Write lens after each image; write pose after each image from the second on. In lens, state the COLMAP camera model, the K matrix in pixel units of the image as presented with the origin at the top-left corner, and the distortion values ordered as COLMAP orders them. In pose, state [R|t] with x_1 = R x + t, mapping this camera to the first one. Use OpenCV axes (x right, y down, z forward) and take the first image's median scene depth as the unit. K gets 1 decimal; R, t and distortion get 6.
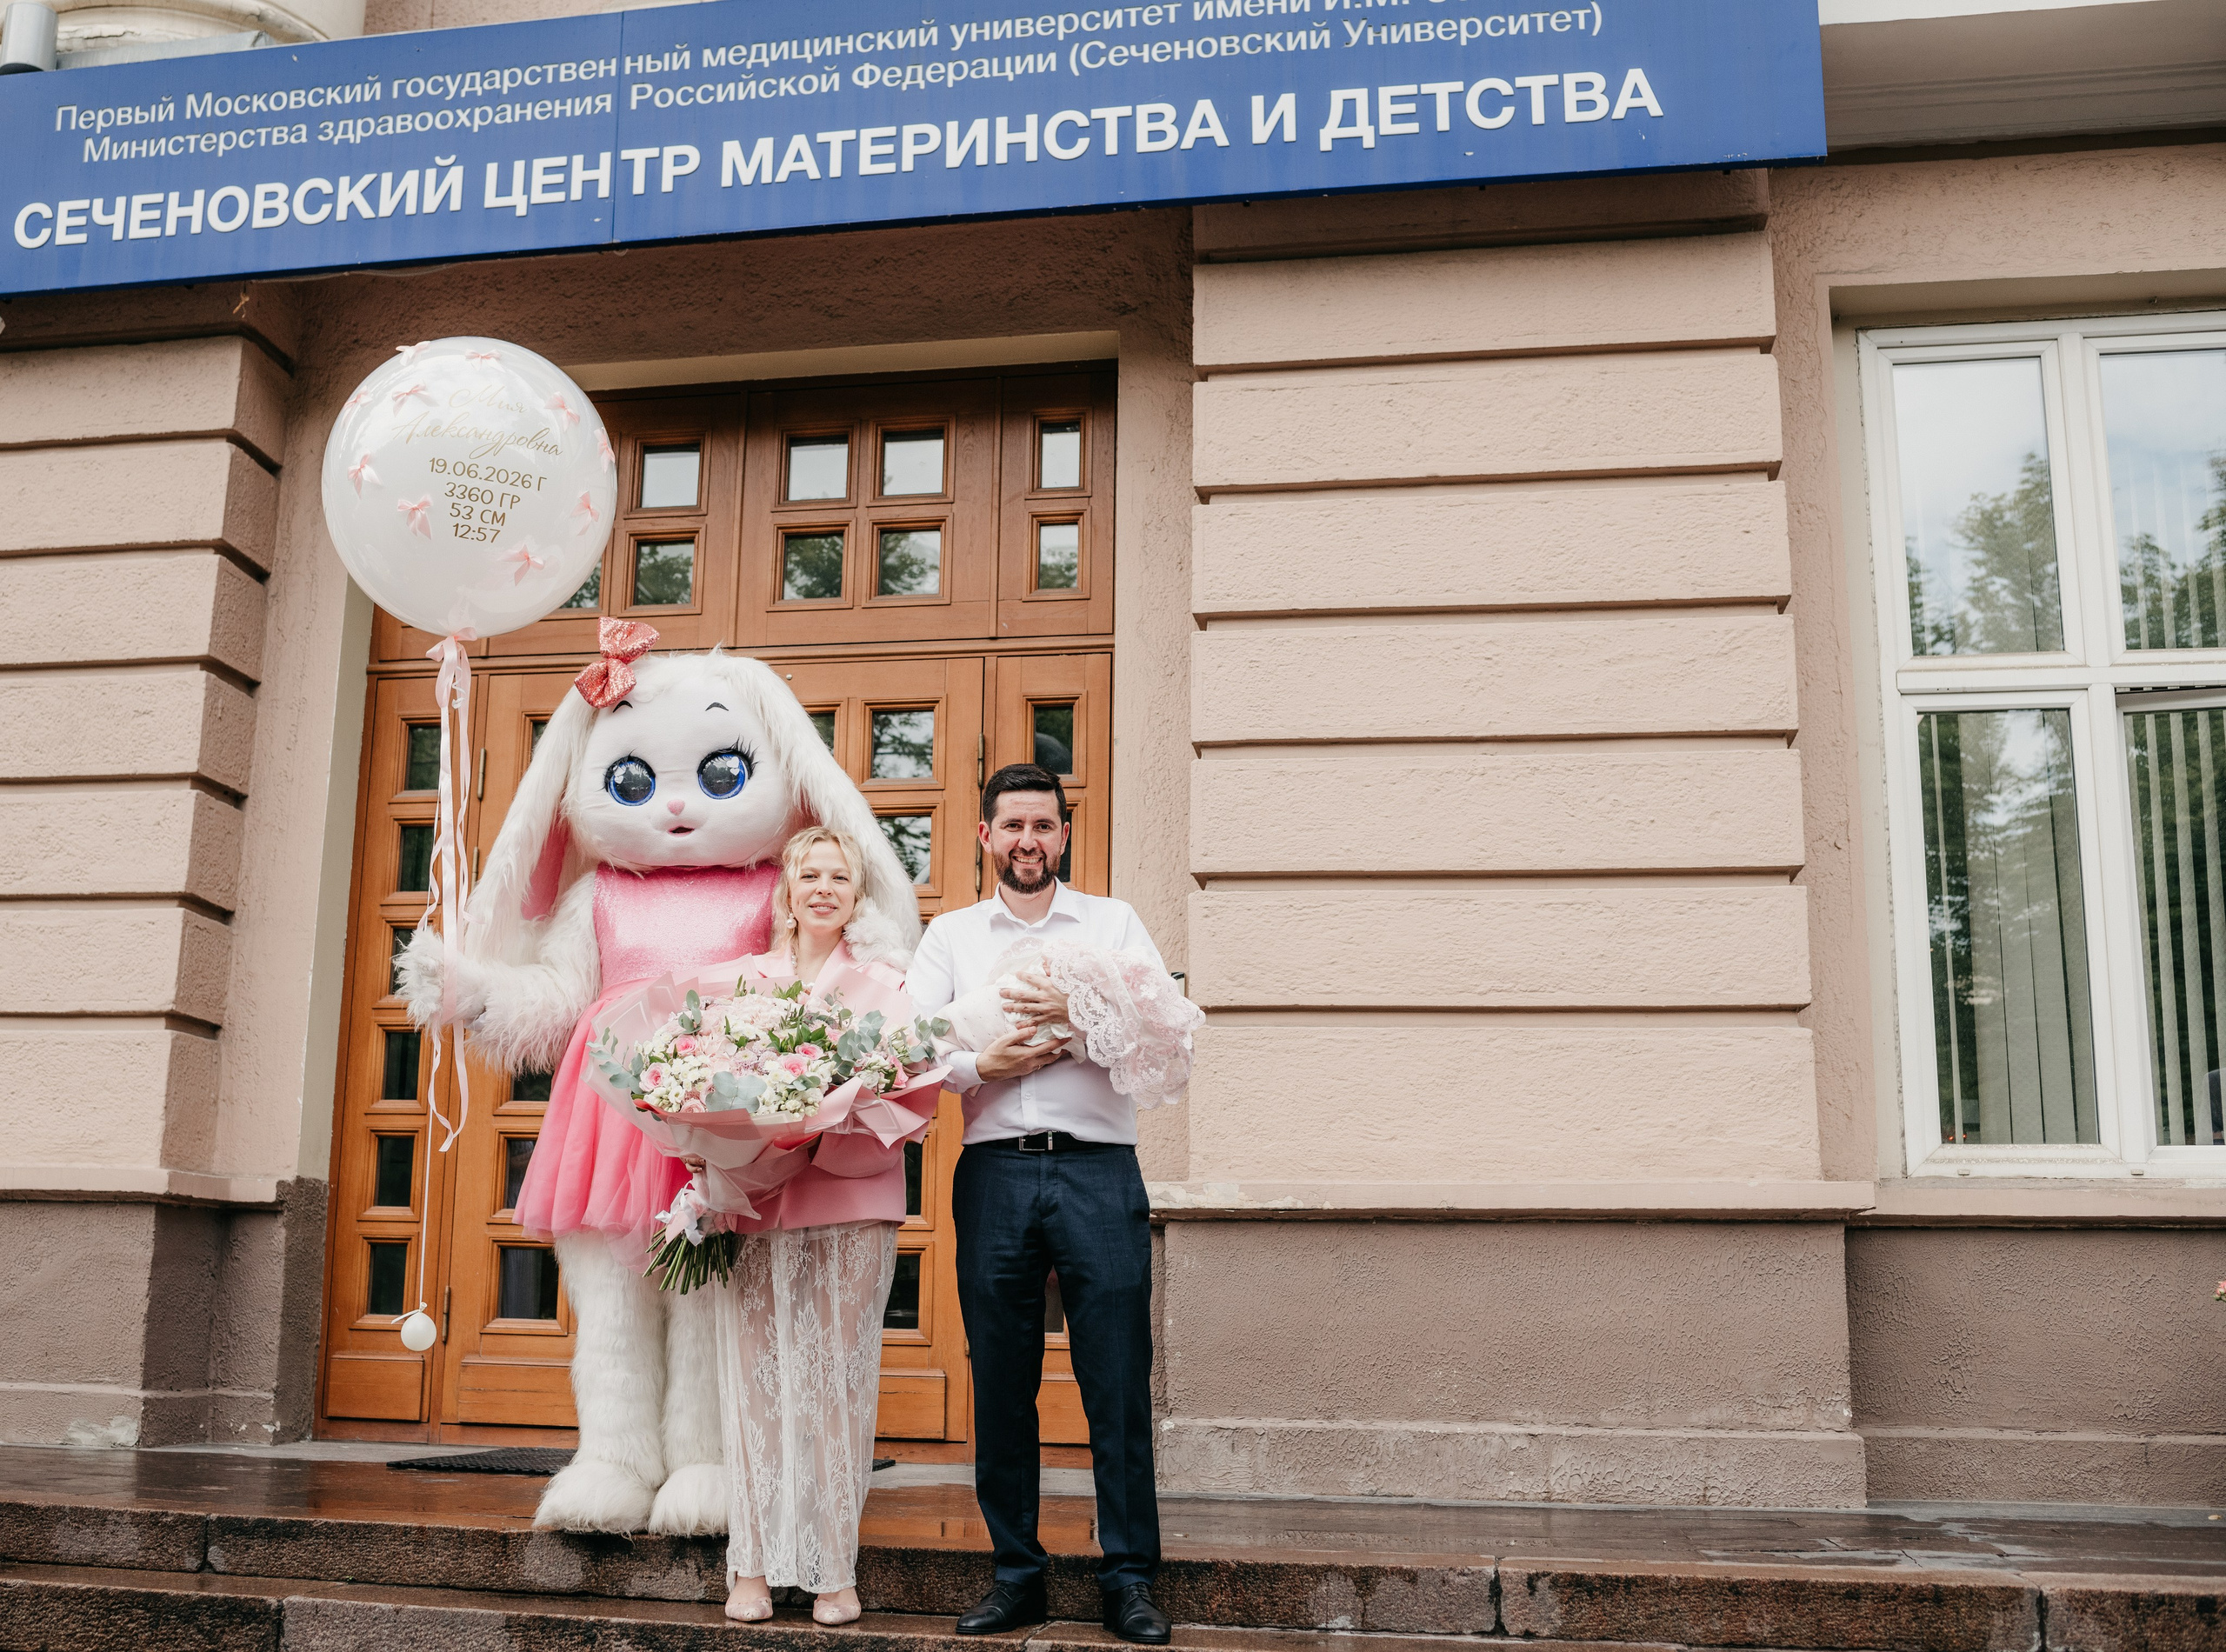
lens RADIAL K [[2426.6, 0, 980.2], [0, 2426.6, 828.6], [0, 0, 1]] dist [-0.105648, 0.112586]
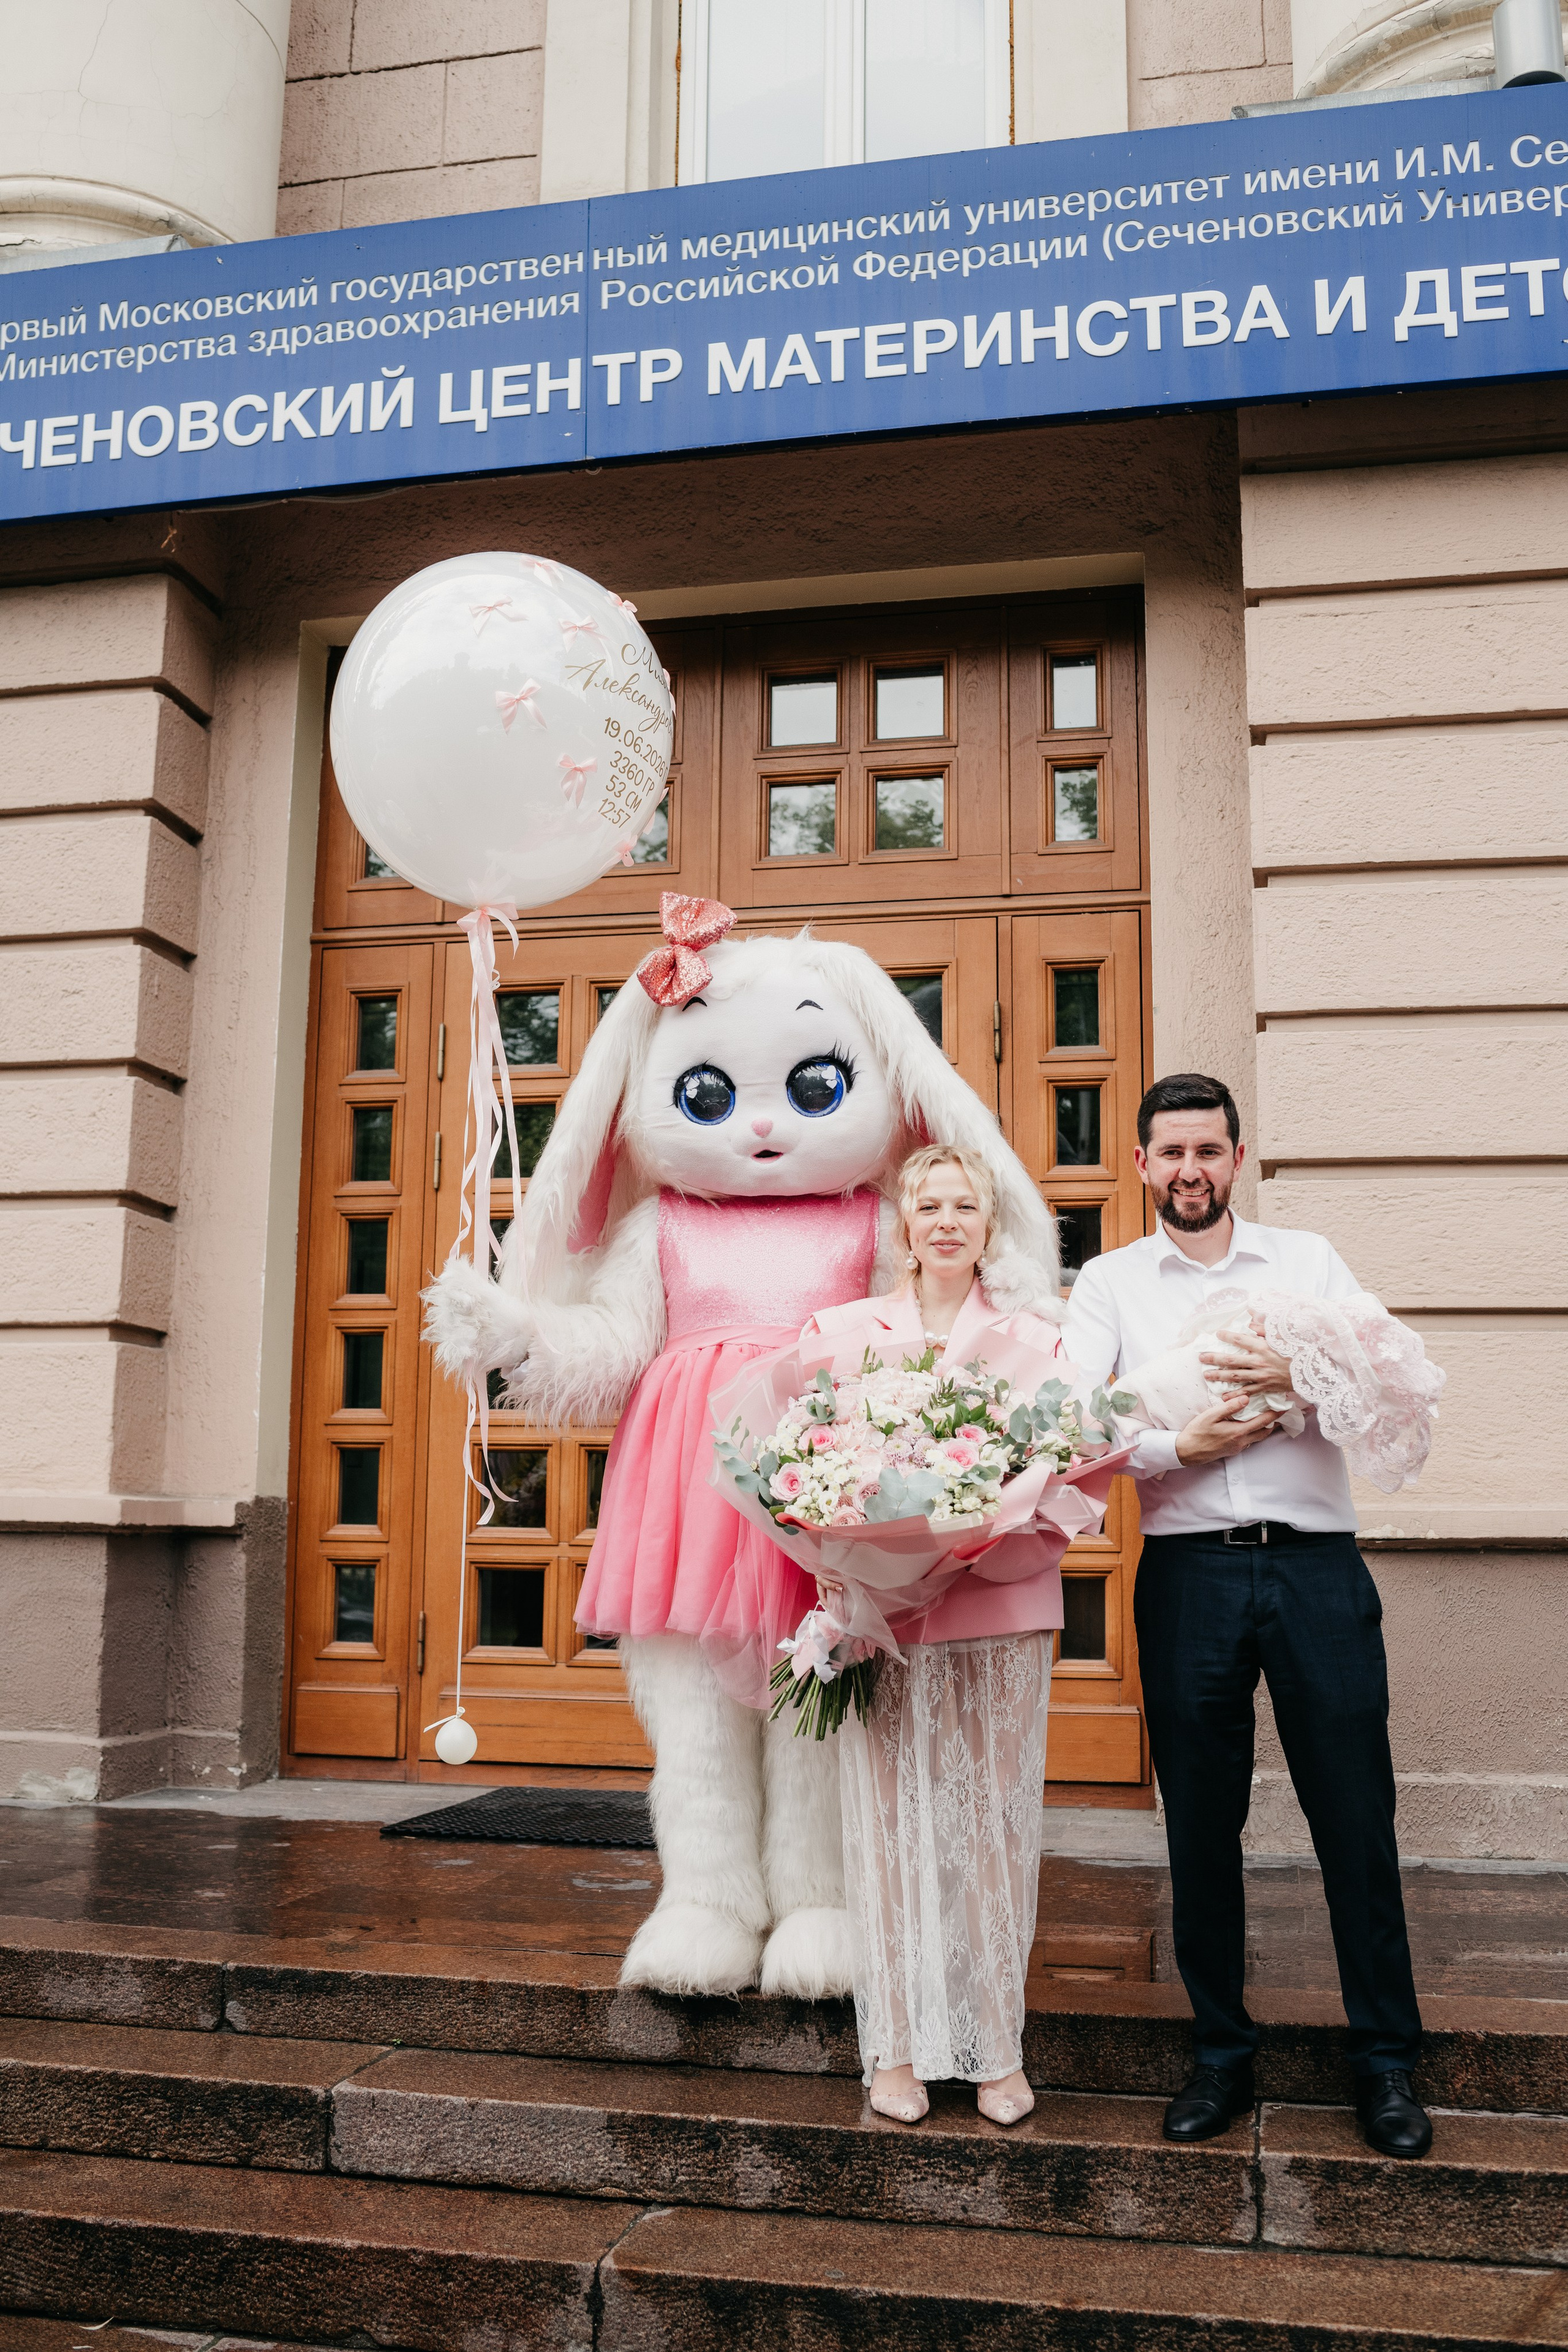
lens RADIAL K [[2292.5, 0, 768.1], [0, 2292.5, 1170.1], [0, 0, 1]] dist [-0.100435, 0.104096]
pose [[0.999810, -0.014130, -0.013397, -0.078802], [0.014803, 0.998565, 0.051473, -0.022701], [0.012650, -0.051662, 0.998585, 0.146989]]
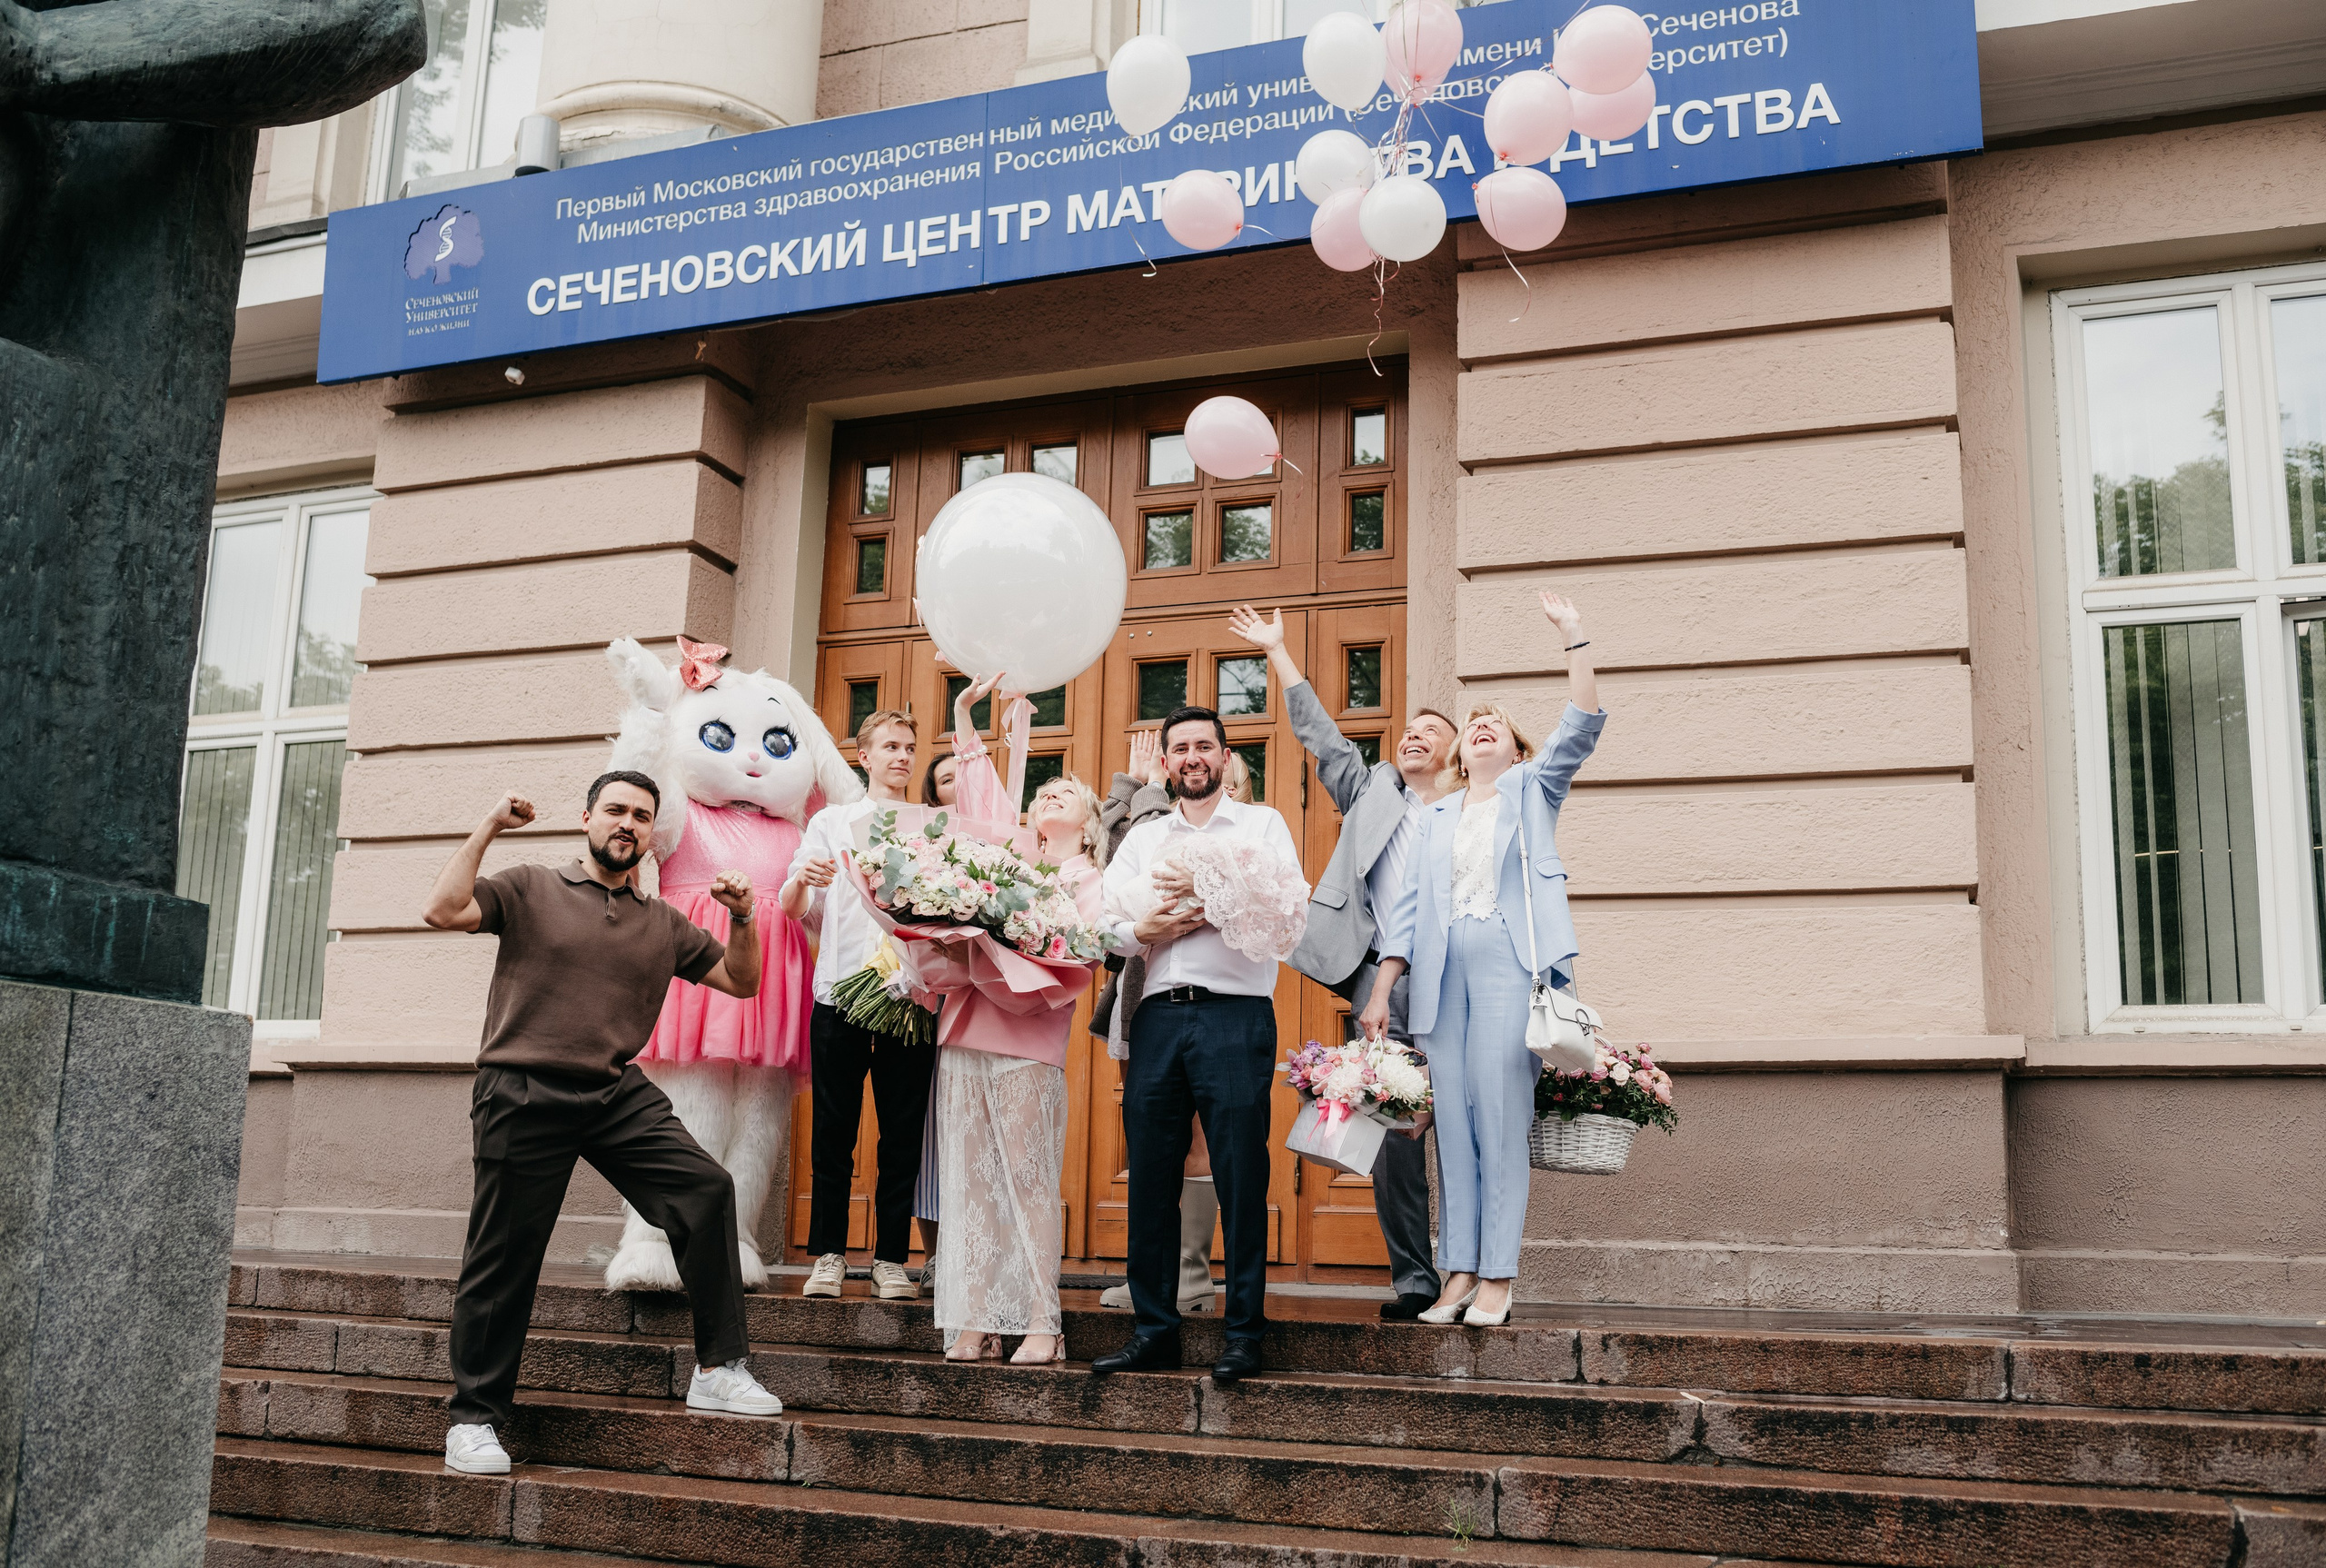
lens RADIAL K [[2290.9, 0, 1163.0], [0, 2290.9, 784.0], [0, 0, 1]] dist [-0.106076, 0.105741]
pose [[0.984729, -0.028848, -0.171689, 0.130711], [0.030879, 0.999481, 0.009172, 0.002126], [0.171335, -0.014333, 0.985109, -0.129328]]
